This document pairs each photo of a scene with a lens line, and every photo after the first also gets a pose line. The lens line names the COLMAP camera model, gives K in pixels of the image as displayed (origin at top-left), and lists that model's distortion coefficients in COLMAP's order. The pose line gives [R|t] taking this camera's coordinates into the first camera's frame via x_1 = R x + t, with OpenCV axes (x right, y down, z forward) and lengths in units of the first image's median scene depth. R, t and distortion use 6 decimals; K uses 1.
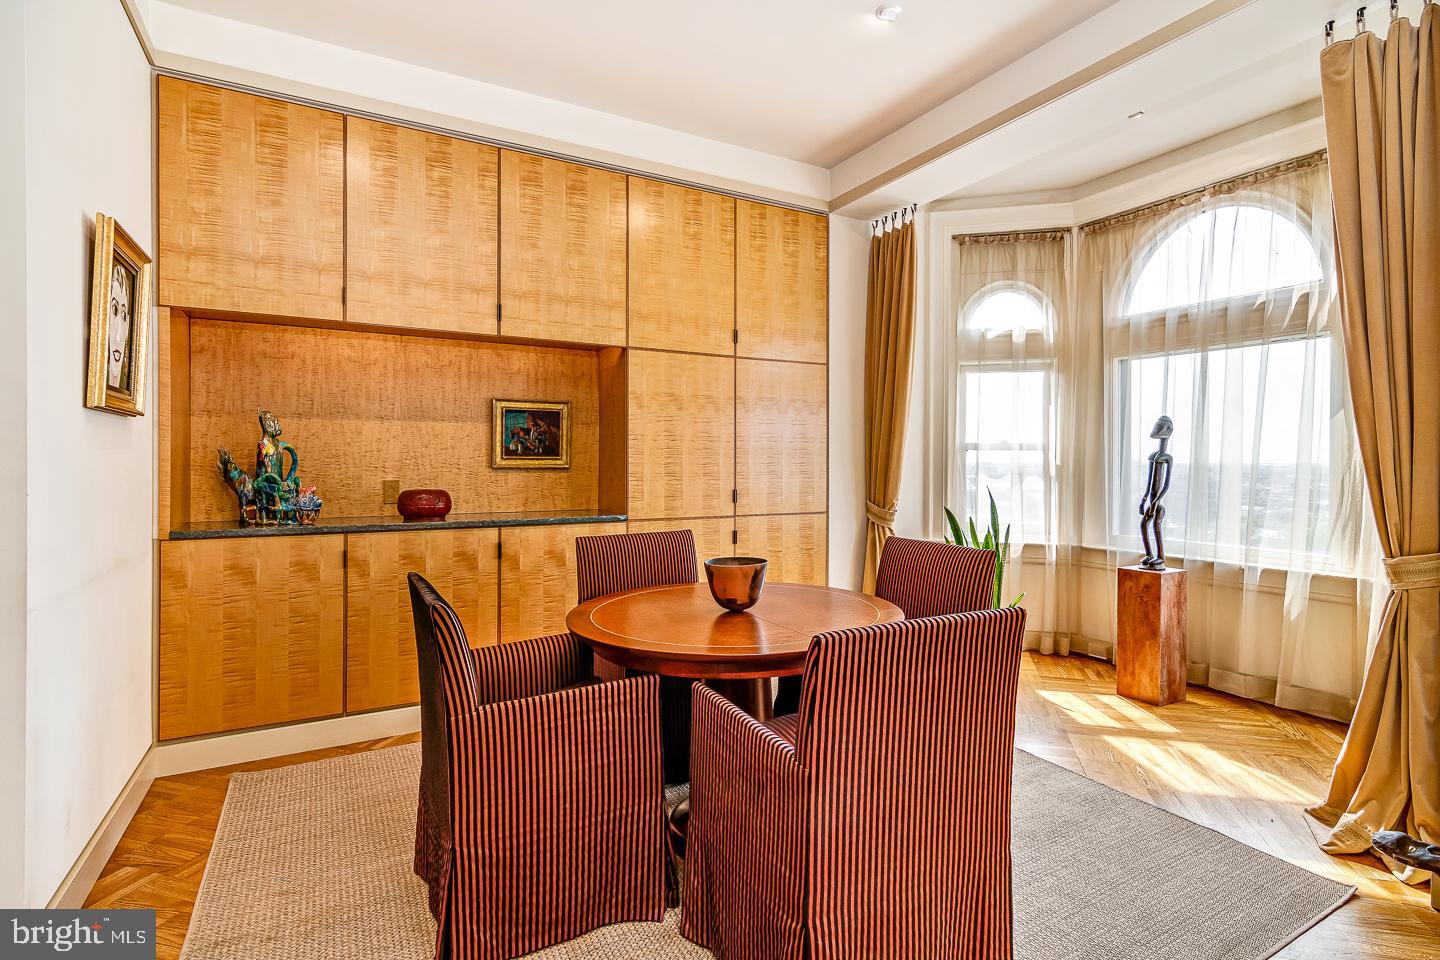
lens RADIAL K [[700.4, 0, 744.0], [0, 700.4, 464.1], [0, 0, 1]] dist [-0.006998, -0.001062]
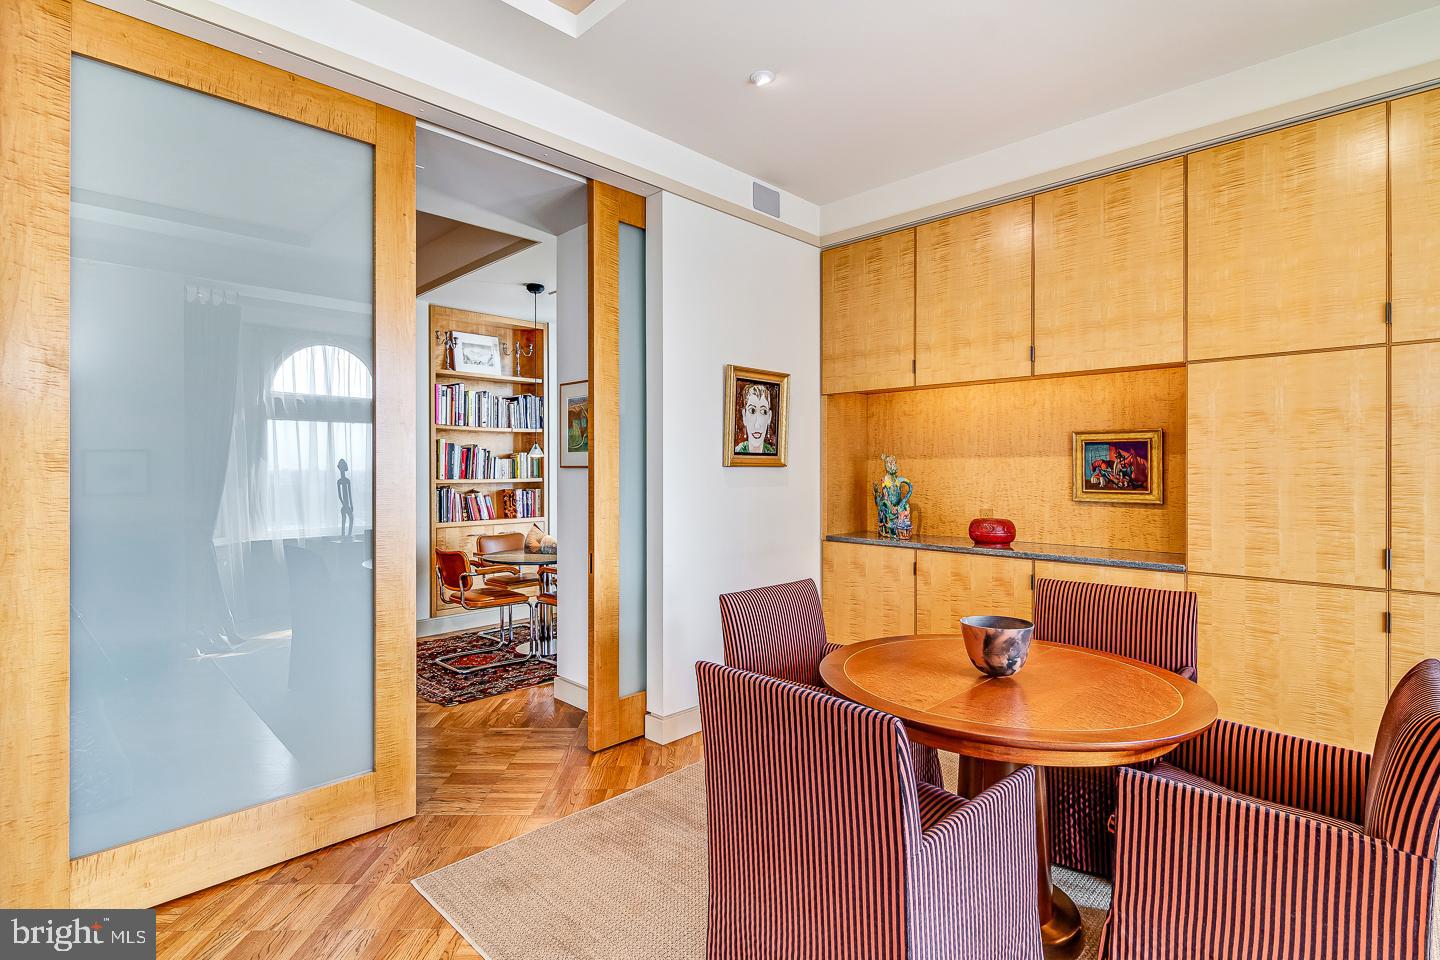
lens RADIAL K [[700.4, 0, 706.0], [0, 700.4, 473.5], [0, 0, 1]] dist [-0.006998, -0.001062]
pose [[0.251221, 0.002376, -0.967927, 0.477638], [-0.003329, 0.999993, 0.001591, -0.034020], [0.967924, 0.002822, 0.251227, 0.238450]]
